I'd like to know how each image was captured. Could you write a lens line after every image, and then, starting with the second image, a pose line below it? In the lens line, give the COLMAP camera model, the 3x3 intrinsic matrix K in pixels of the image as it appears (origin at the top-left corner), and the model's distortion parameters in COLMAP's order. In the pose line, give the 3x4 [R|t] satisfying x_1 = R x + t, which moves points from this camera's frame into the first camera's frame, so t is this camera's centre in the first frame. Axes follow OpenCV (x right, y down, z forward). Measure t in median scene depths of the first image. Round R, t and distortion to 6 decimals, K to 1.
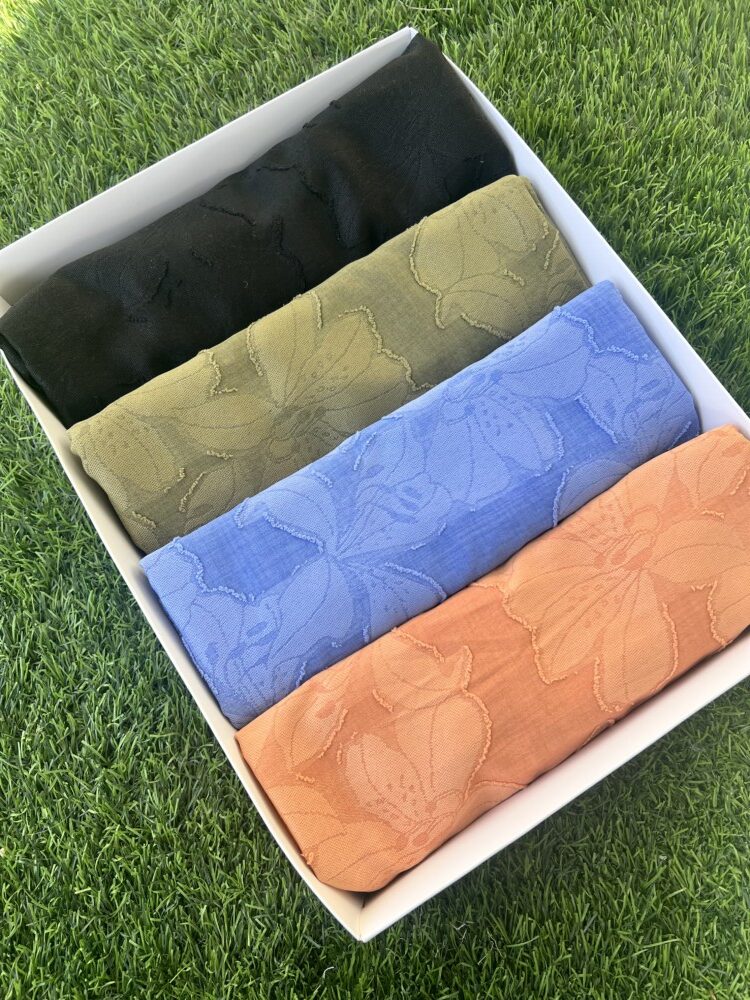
lens RADIAL K [[764.7, 0, 372.1], [0, 764.7, 478.3], [0, 0, 1]] dist [0.007770, -0.030378]
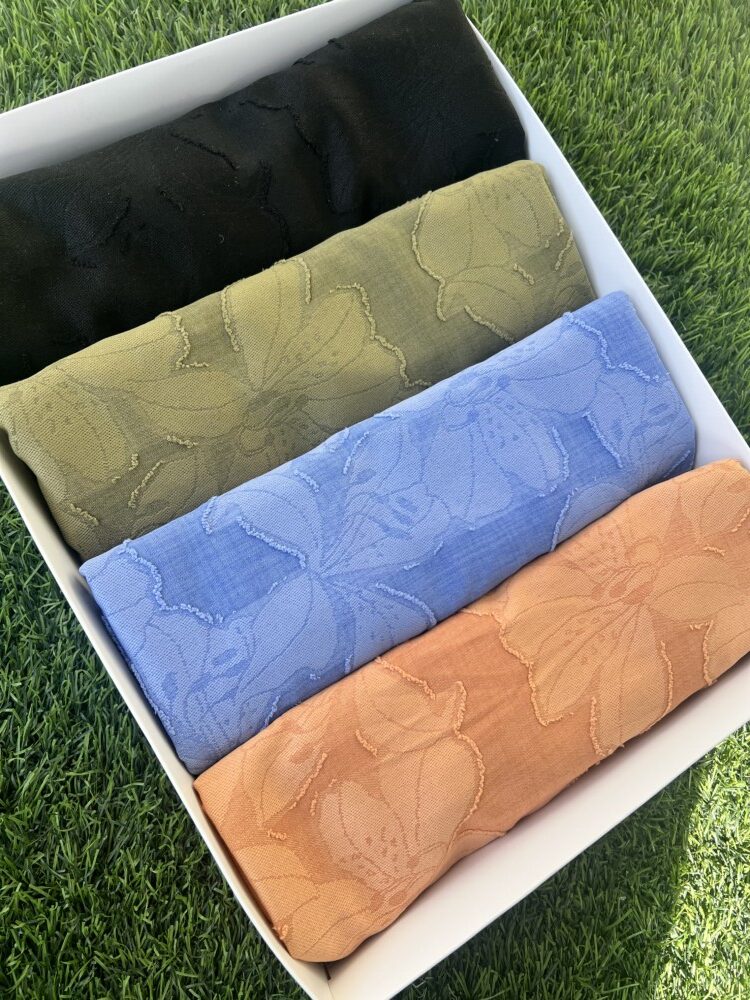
lens RADIAL K [[764.7, 0, 372.1], [0, 764.7, 478.3], [0, 0, 1]] dist [0.007770, -0.030378]
pose [[0.973980, 0.077327, 0.213033, -0.174571], [-0.084779, 0.996059, 0.026059, -0.030568], [-0.210179, -0.043441, 0.976697, 0.146728]]
